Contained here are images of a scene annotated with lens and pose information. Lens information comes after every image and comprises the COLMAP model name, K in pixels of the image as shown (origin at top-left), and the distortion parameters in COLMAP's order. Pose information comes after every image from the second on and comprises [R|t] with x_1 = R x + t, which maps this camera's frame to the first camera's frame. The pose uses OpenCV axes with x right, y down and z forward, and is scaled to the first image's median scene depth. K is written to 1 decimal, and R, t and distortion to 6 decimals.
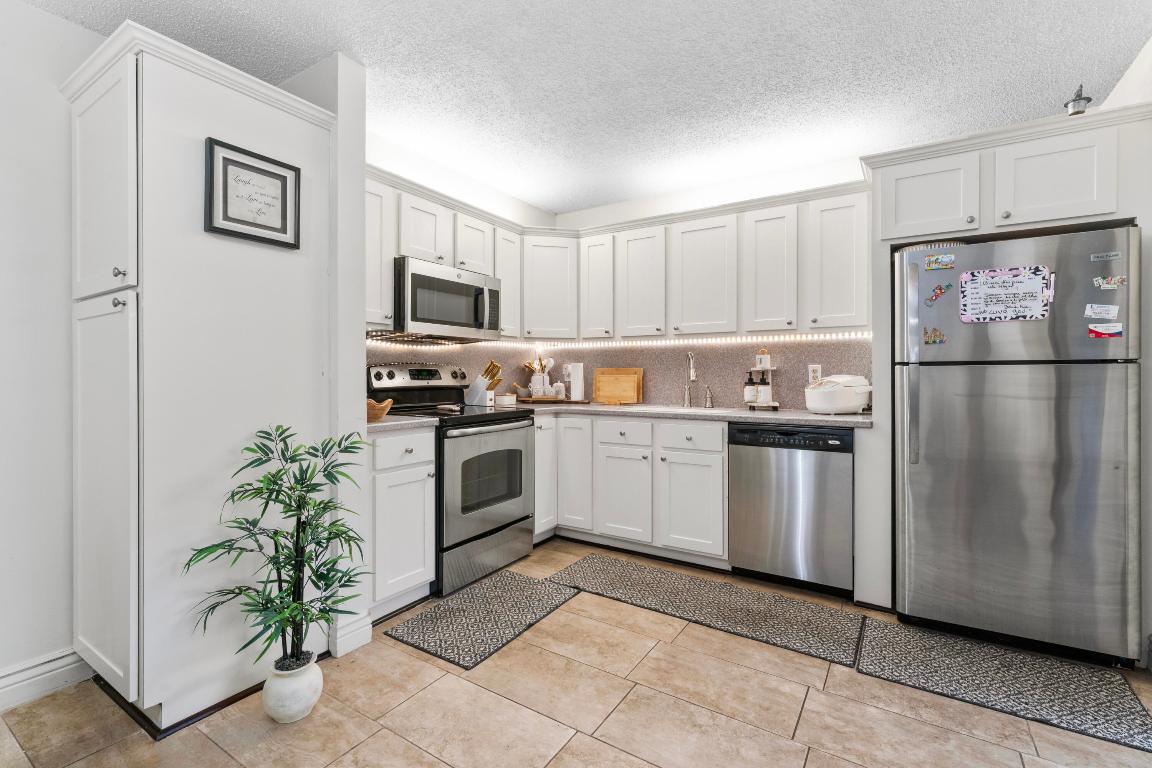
lens RADIAL K [[513.7, 0, 573.0], [0, 513.7, 375.6], [0, 0, 1]] dist [-0.000397, -0.000054]
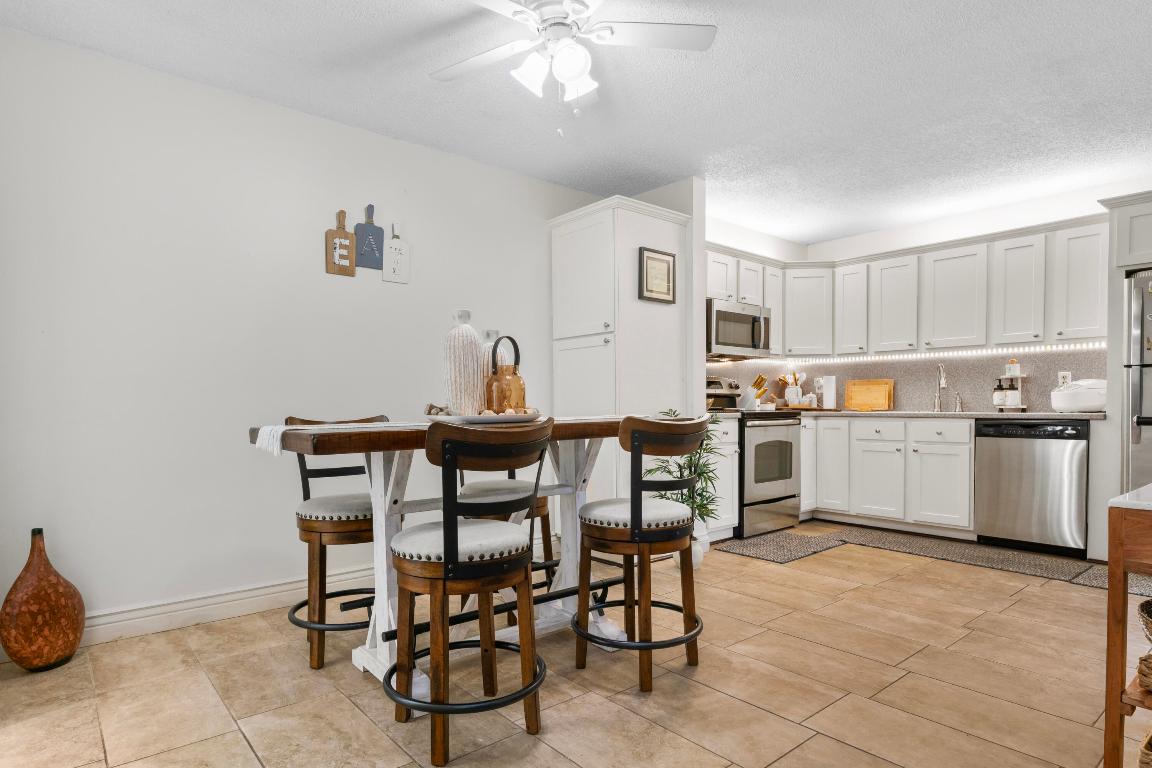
lens RADIAL K [[631.9, 0, 576.1], [0, 631.9, 421.6], [0, 0, 1]] dist [0.002154, 0.000195]
pose [[0.956064, 0.004244, -0.293126, -0.159978], [0.003319, 0.999674, 0.025297, 0.053295], [0.293138, -0.025159, 0.955739, -0.694147]]
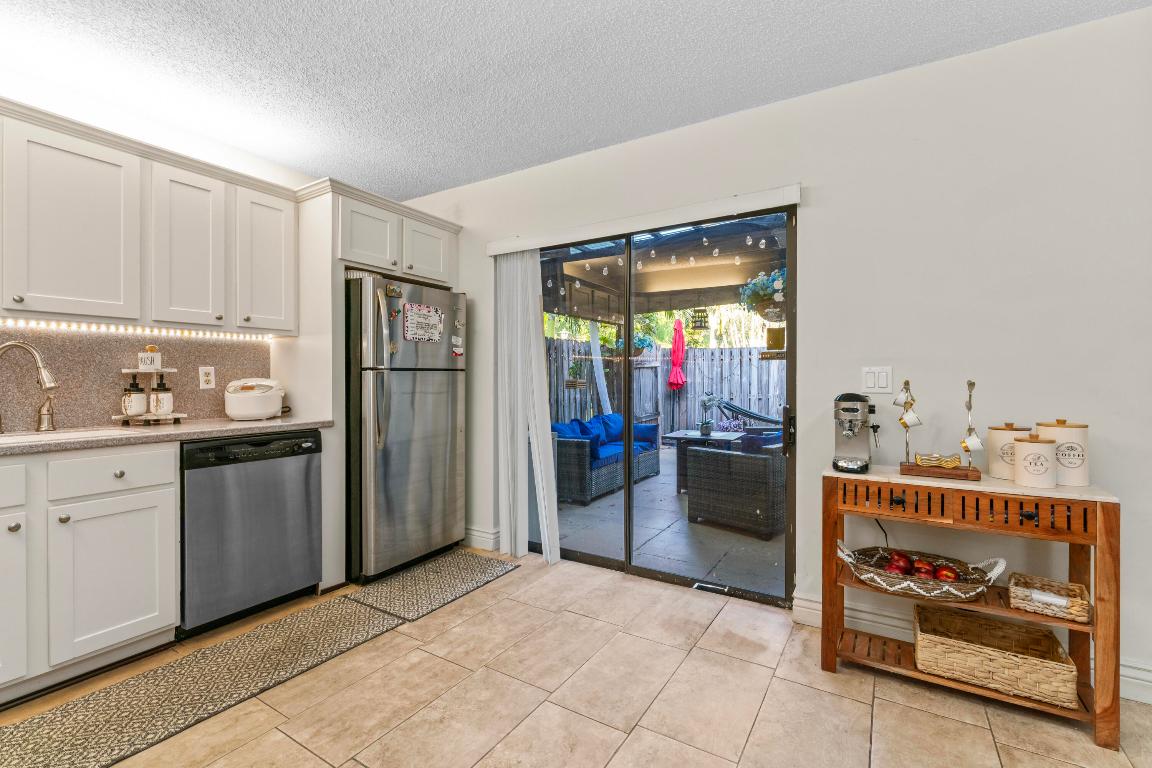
lens RADIAL K [[513.7, 0, 573.0], [0, 513.7, 375.6], [0, 0, 1]] dist [-0.000397, -0.000054]
pose [[-0.017259, 0.000357, 0.999851, -0.440034], [0.002186, 0.999998, -0.000319, -0.004764], [-0.999849, 0.002180, -0.017259, 0.416783]]
